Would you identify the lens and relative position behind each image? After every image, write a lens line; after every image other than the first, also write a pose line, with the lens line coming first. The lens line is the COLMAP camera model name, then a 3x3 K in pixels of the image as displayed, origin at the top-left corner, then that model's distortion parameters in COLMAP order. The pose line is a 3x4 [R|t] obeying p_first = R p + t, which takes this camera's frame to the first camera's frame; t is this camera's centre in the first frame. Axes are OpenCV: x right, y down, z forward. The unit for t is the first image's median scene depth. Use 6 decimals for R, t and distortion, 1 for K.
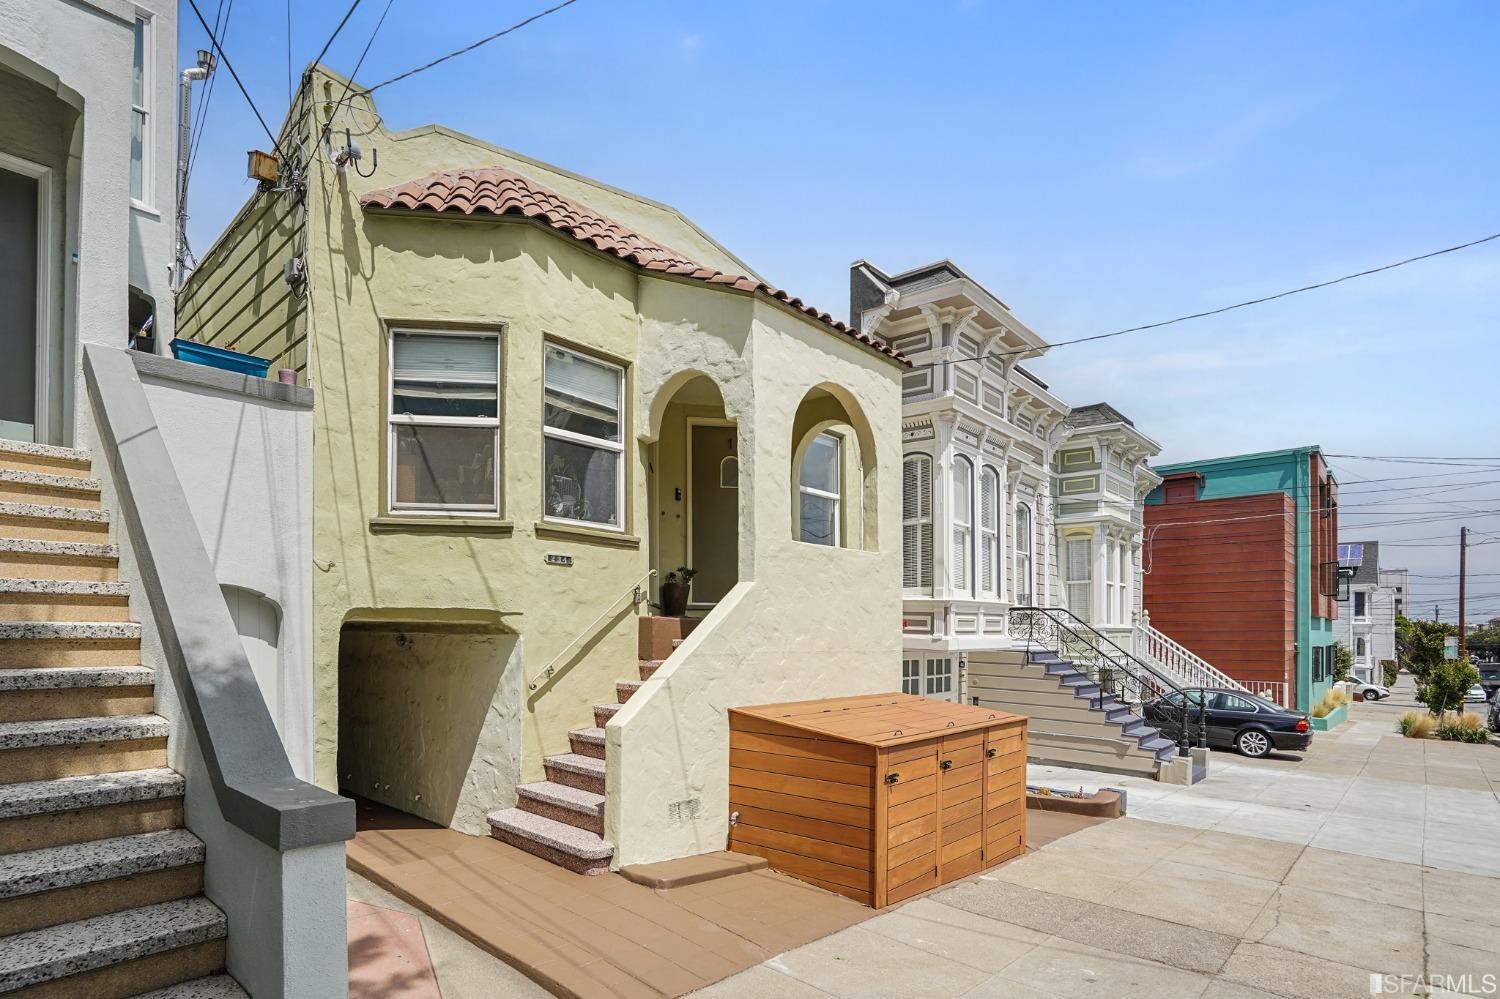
lens RADIAL K [[756.6, 0, 732.9], [0, 756.6, 507.7], [0, 0, 1]] dist [-0.032781, -0.000213]
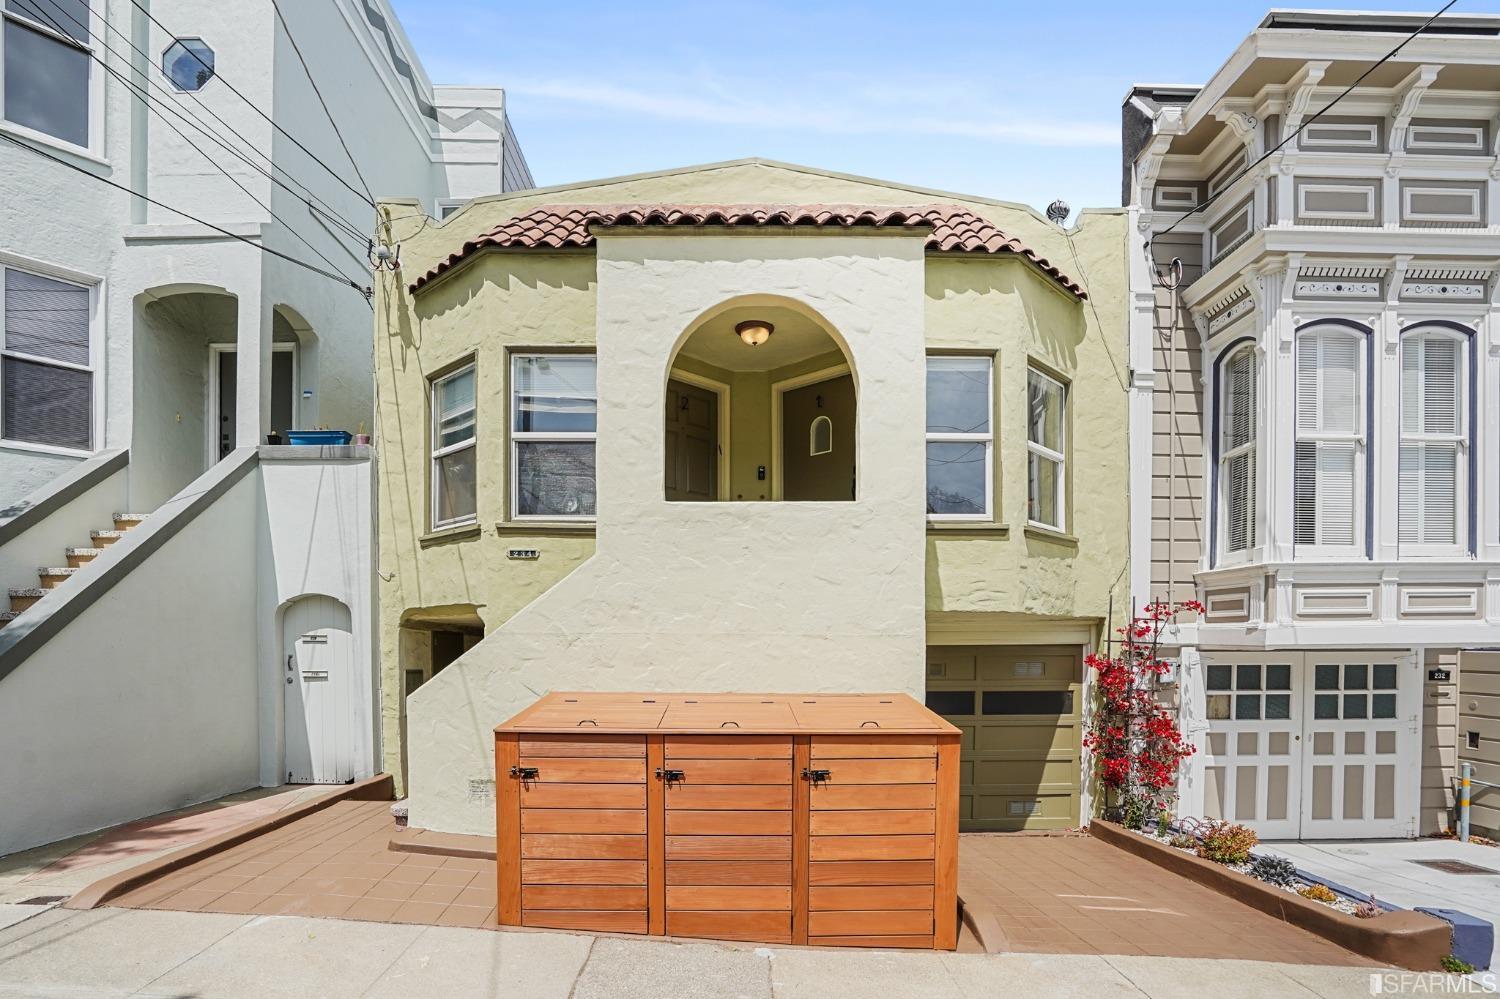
lens RADIAL K [[760.5, 0, 751.1], [0, 760.5, 570.8], [0, 0, 1]] dist [-0.047686, 0.021978]
pose [[0.689739, -0.091301, -0.718279, 0.752837], [0.124233, 0.992230, -0.006825, 0.139123], [0.713321, -0.084526, 0.695722, 0.486253]]
